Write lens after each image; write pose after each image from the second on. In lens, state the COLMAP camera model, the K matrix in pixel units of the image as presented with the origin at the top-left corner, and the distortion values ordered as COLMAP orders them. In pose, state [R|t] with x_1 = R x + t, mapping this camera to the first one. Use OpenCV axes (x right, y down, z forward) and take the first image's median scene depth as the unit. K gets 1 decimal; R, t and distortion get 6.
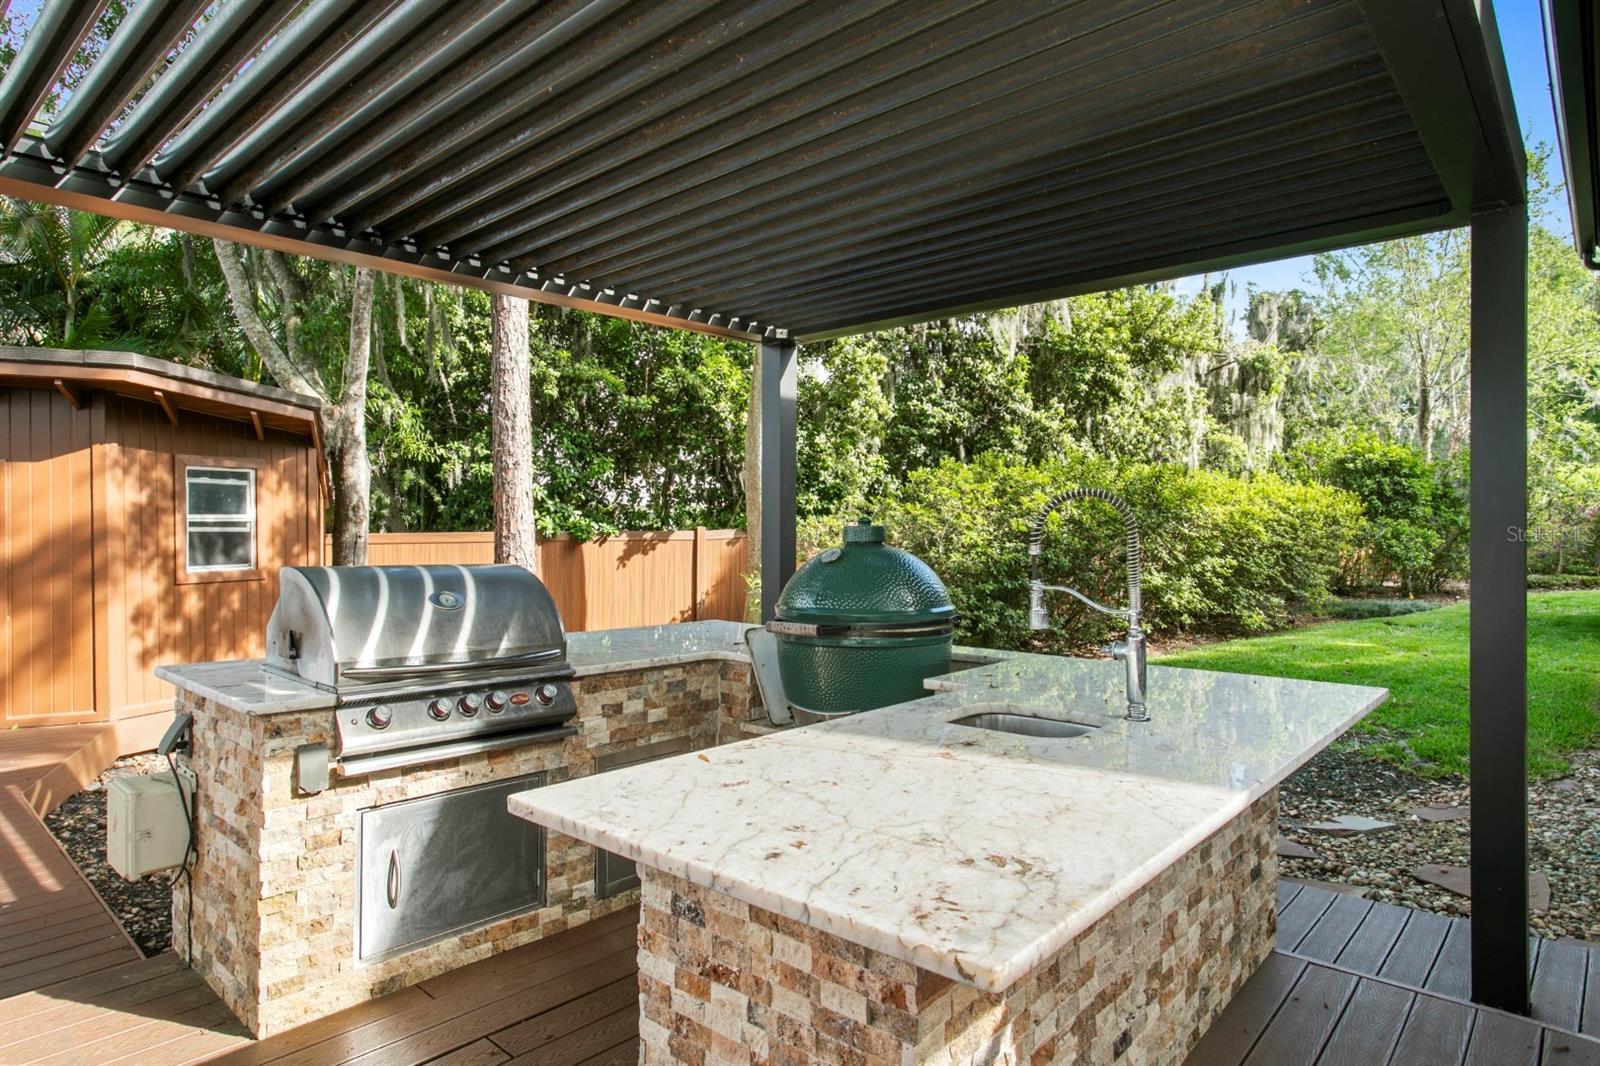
lens RADIAL K [[906.0, 0, 802.3], [0, 906.0, 526.4], [0, 0, 1]] dist [-0.014740, 0.005854]
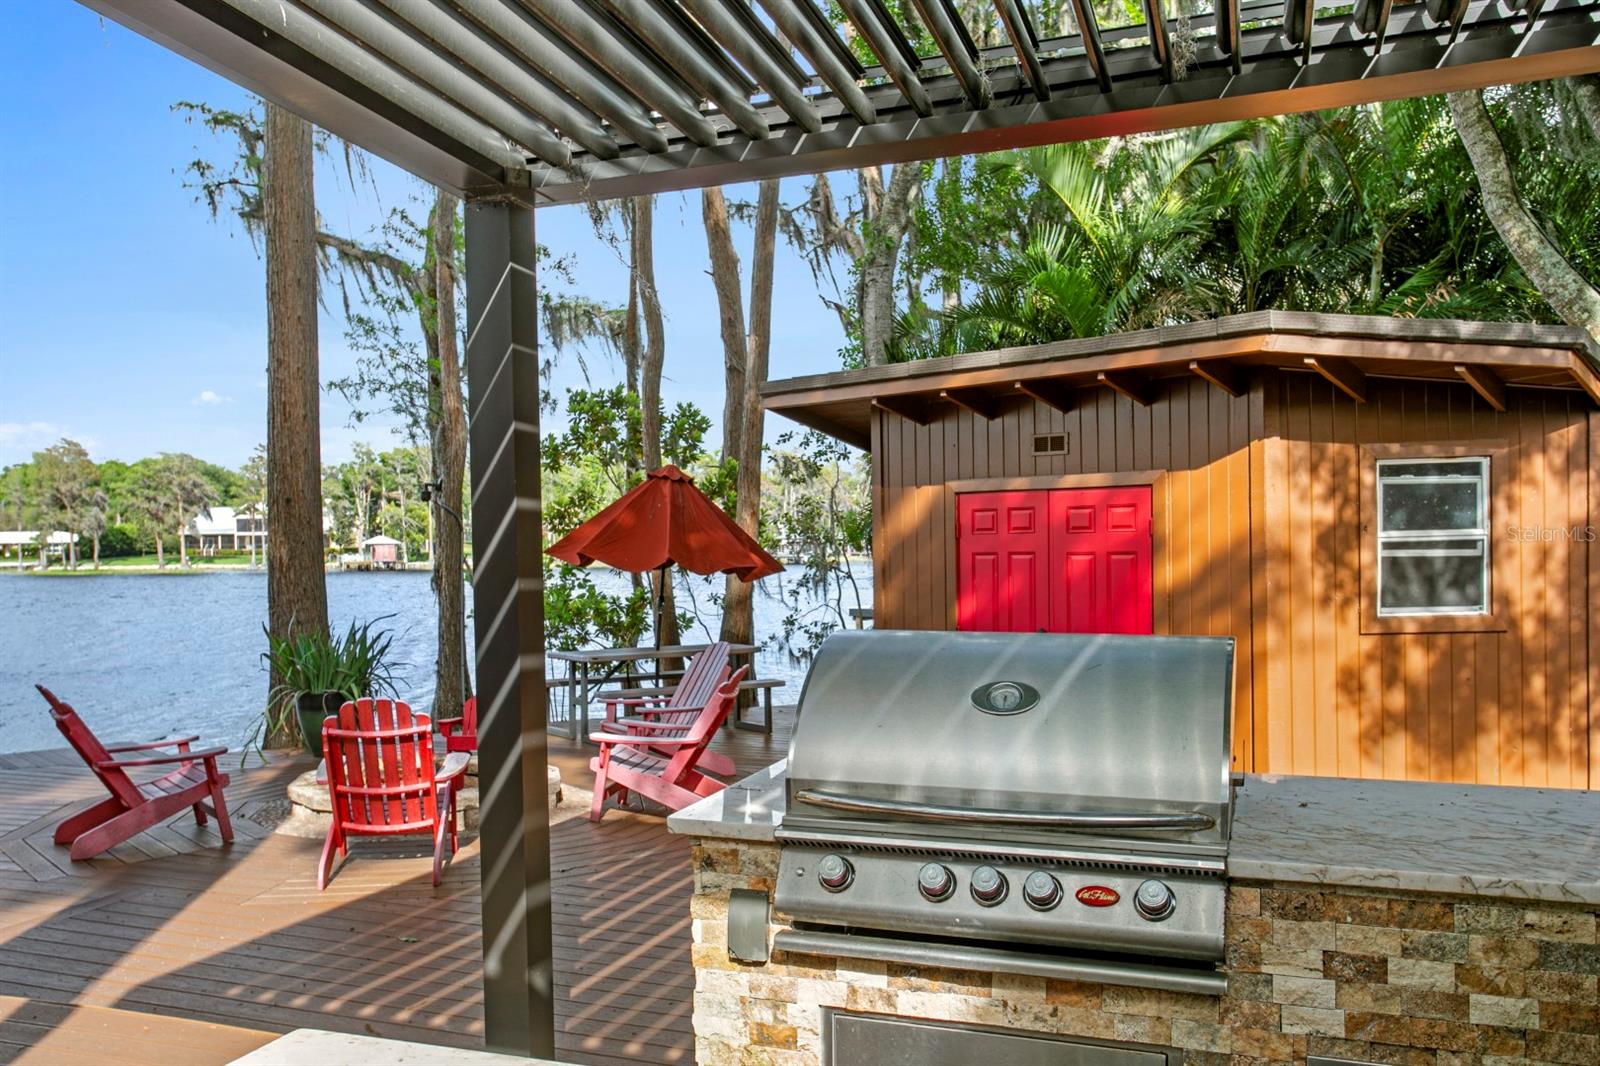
lens RADIAL K [[1424.1, 0, 799.7], [0, 1424.1, 542.0], [0, 0, 1]] dist [0.008856, 0.018296]
pose [[0.355387, -0.012879, -0.934630, 0.190959], [0.019081, 0.999797, -0.006521, -0.007678], [0.934524, -0.015516, 0.355561, 0.245508]]
